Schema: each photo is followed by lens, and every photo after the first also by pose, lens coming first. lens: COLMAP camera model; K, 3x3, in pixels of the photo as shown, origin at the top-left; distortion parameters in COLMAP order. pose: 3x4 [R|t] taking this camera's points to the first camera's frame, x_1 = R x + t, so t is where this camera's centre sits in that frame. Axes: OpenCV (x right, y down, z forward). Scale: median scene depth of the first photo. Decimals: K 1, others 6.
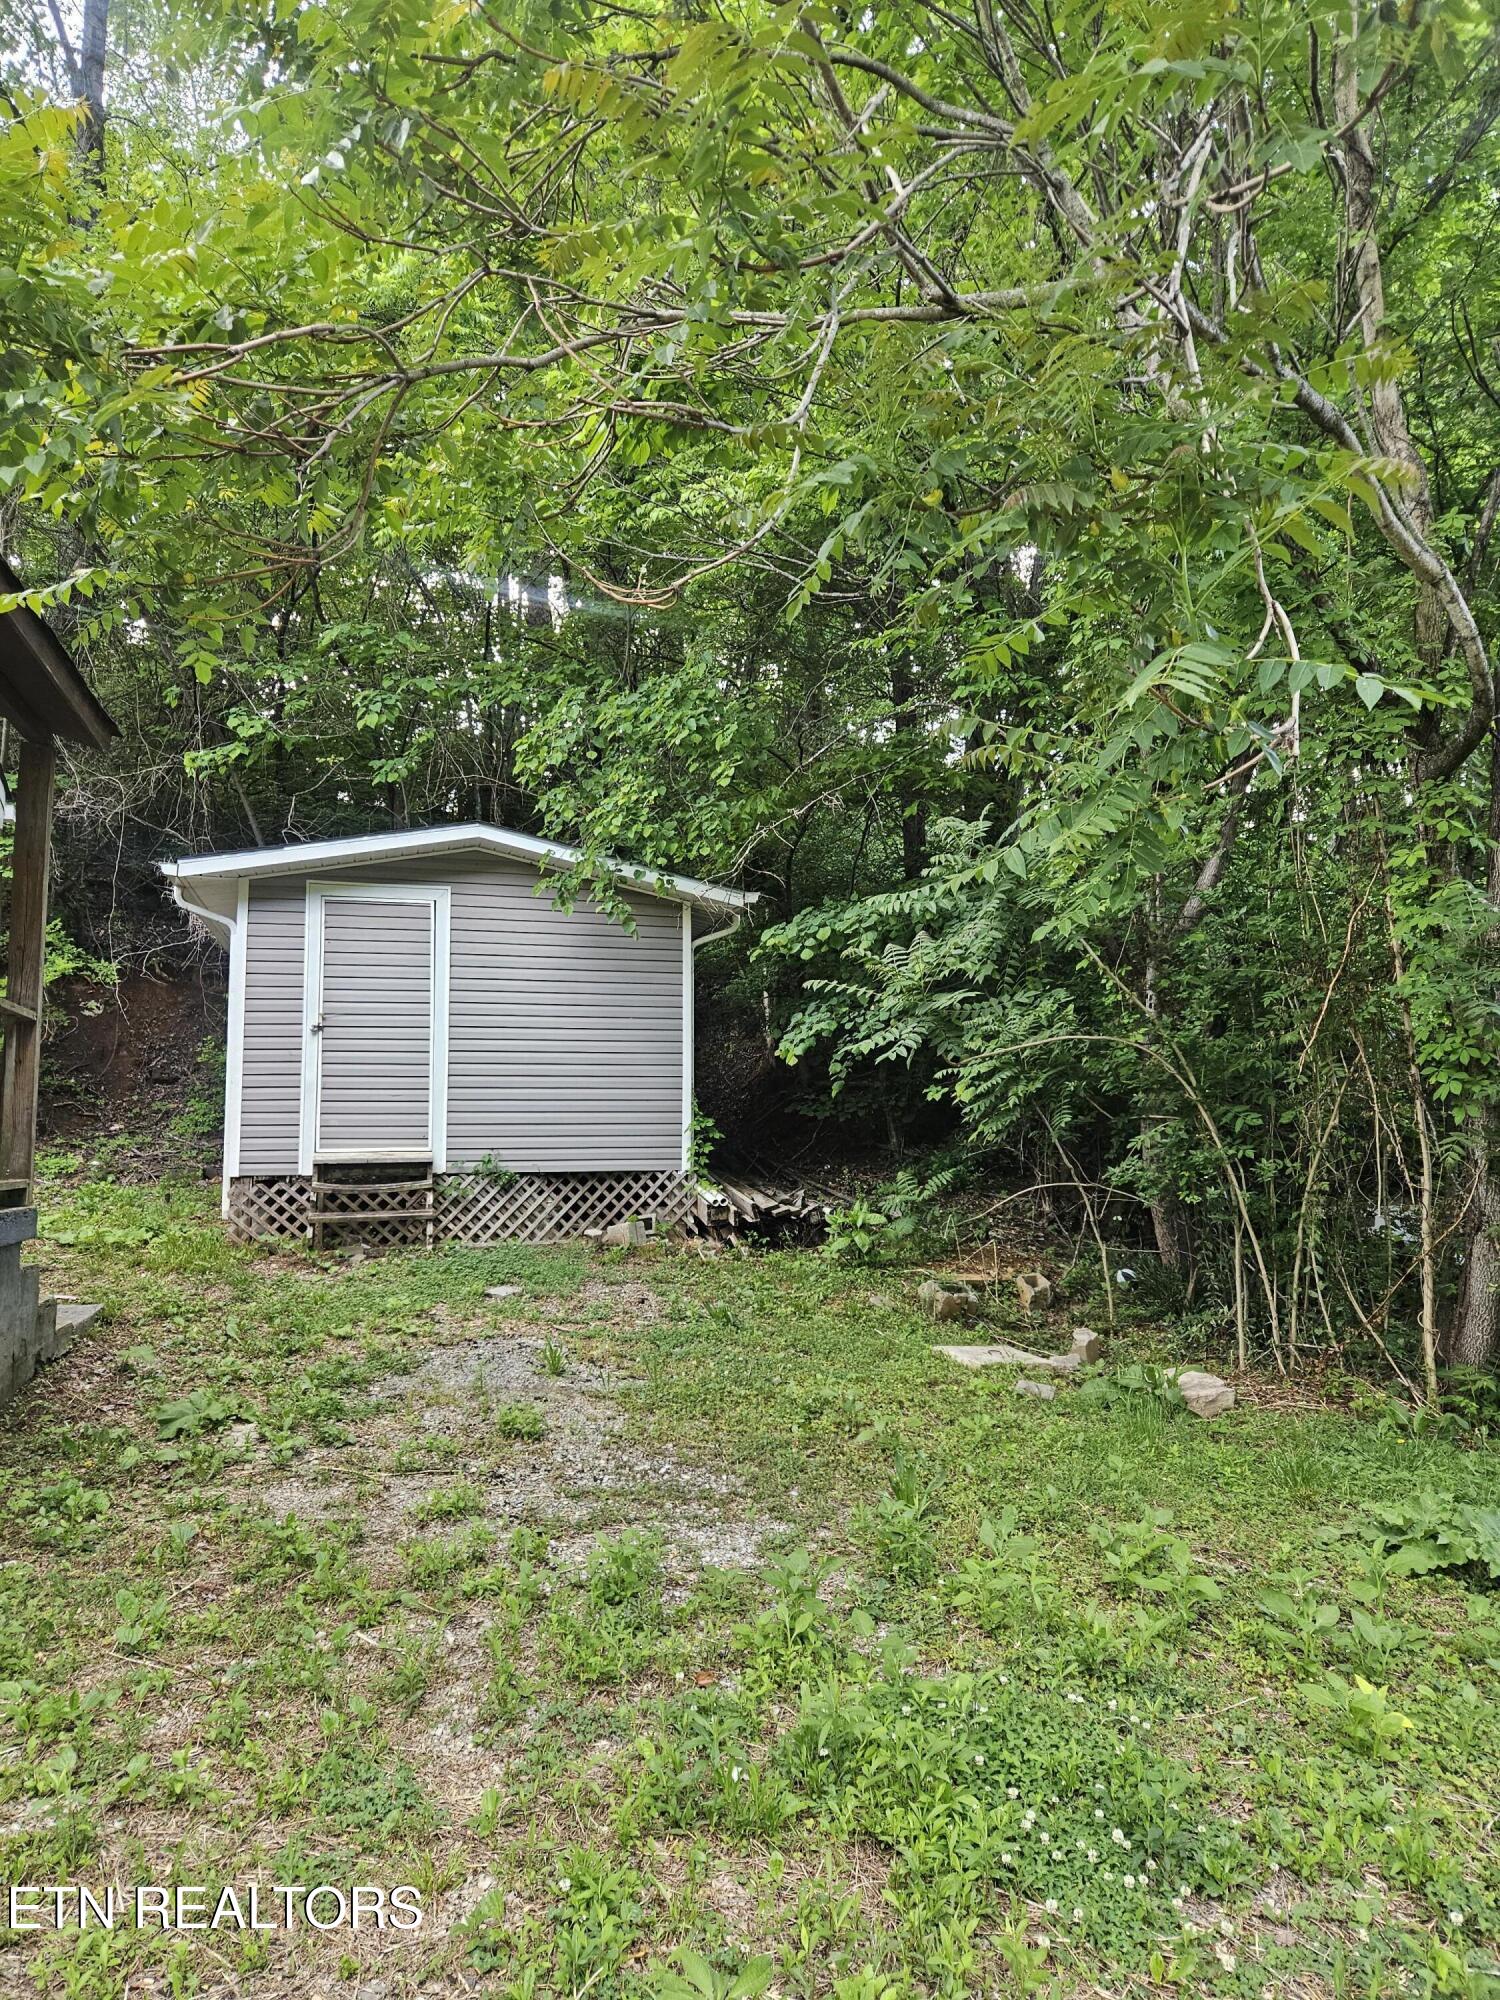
lens RADIAL K [[1327.6, 0, 750.0], [0, 1327.6, 1000.0], [0, 0, 1]] dist [0.041166, 0.000624]
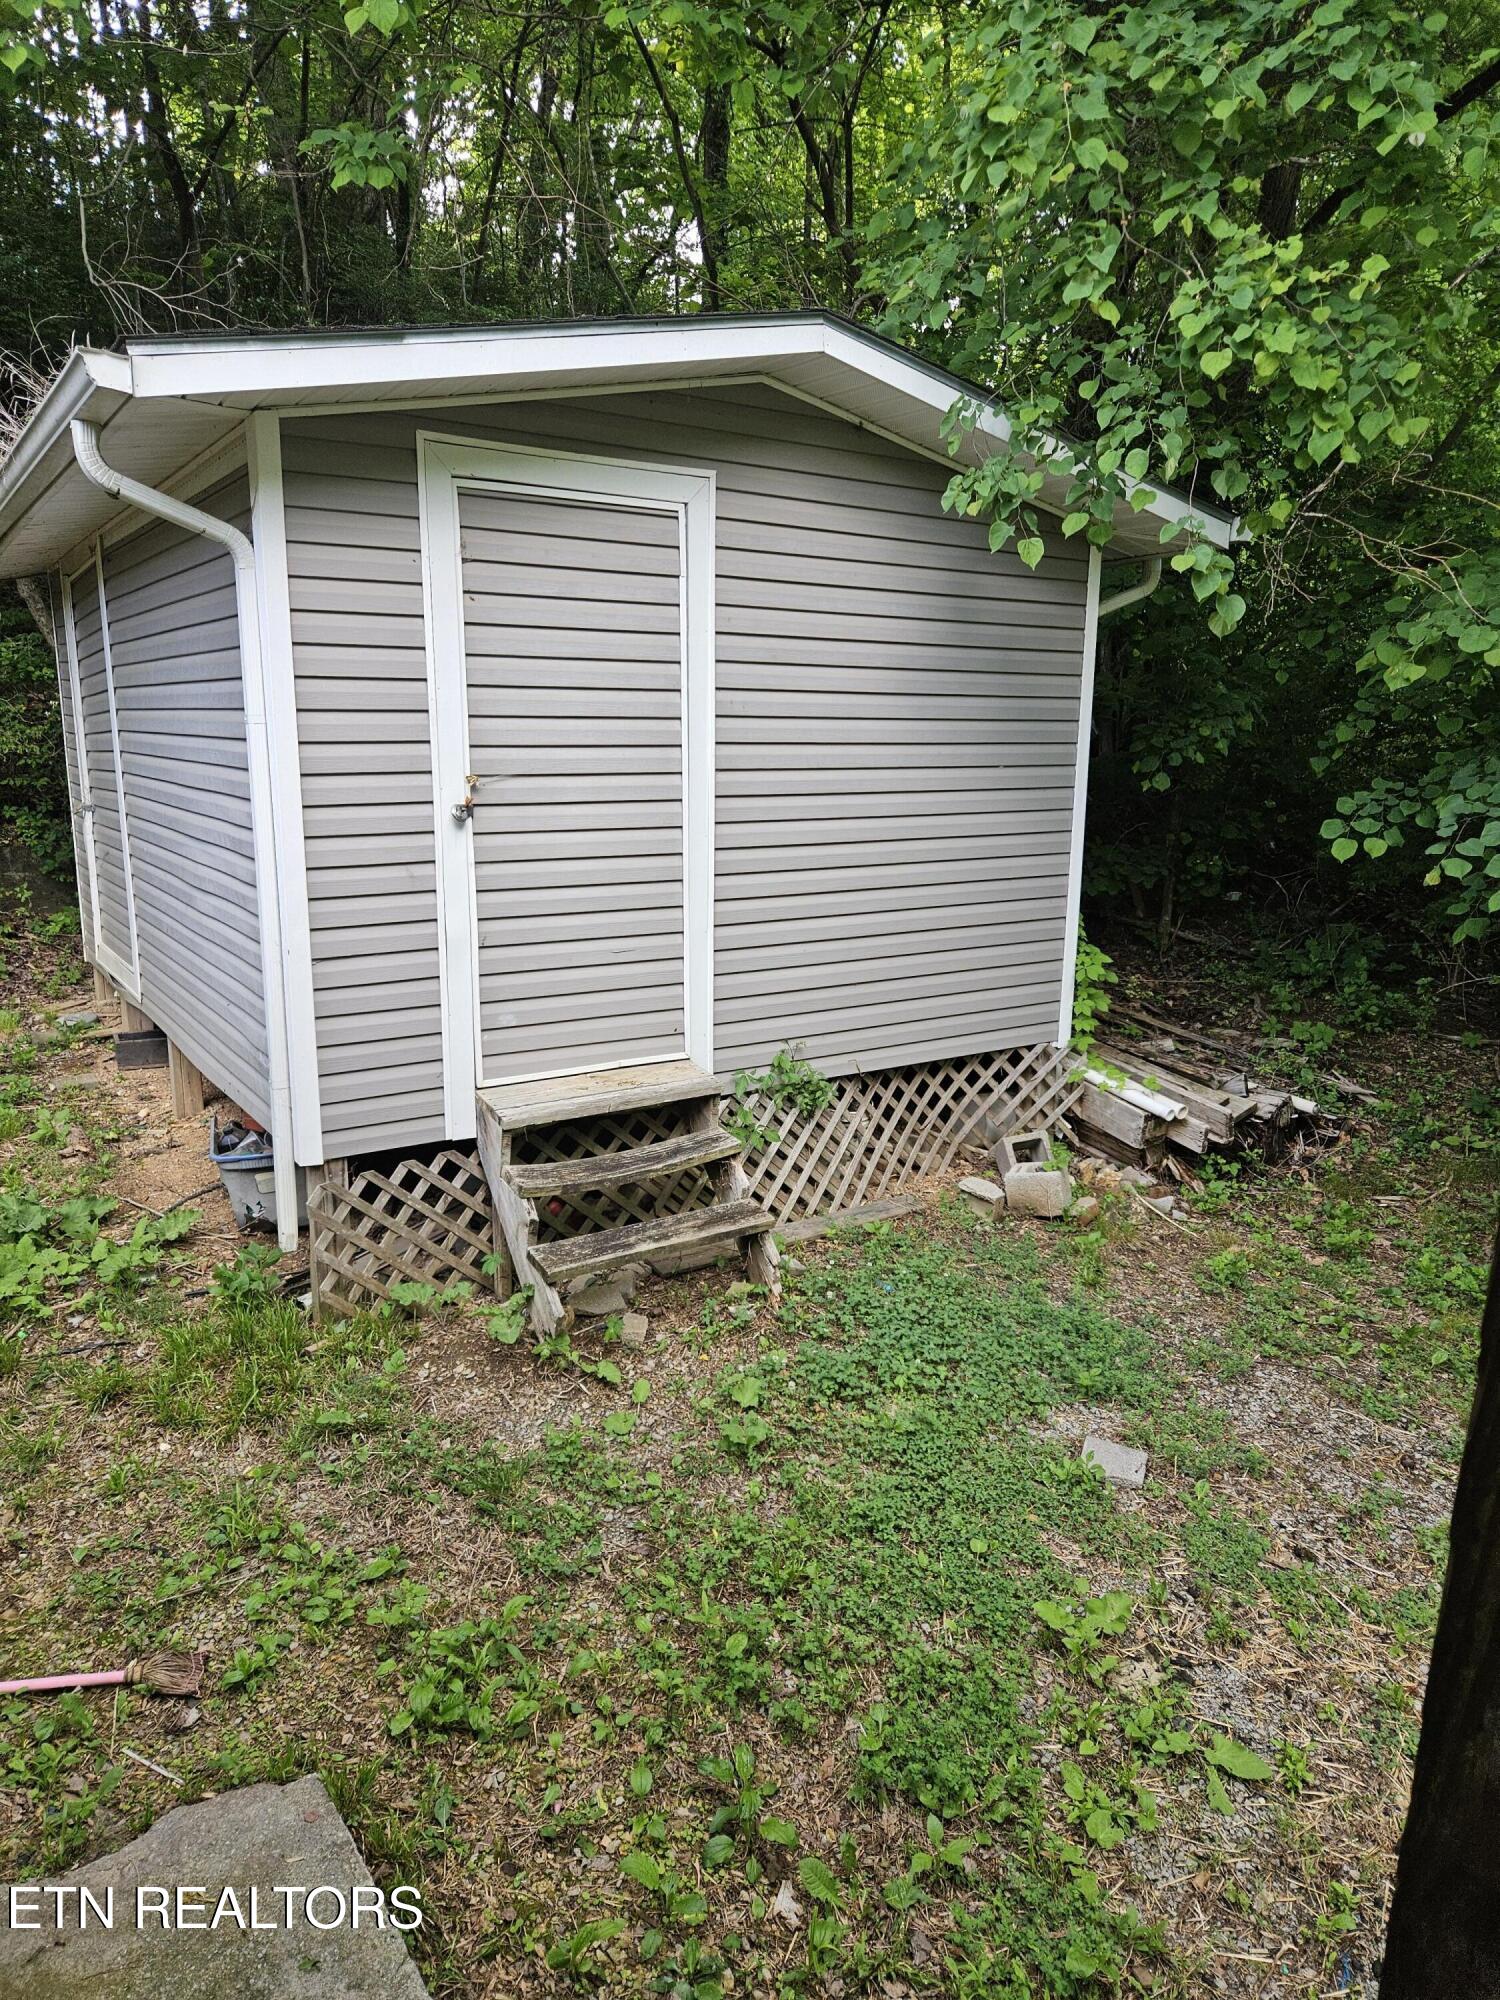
lens RADIAL K [[1327.6, 0, 750.0], [0, 1327.6, 1000.0], [0, 0, 1]] dist [0.041166, 0.000624]
pose [[0.955465, -0.048116, 0.291154, -0.350866], [-0.032518, 0.963444, 0.265931, -0.036108], [-0.293306, -0.263555, 0.918972, 0.540067]]
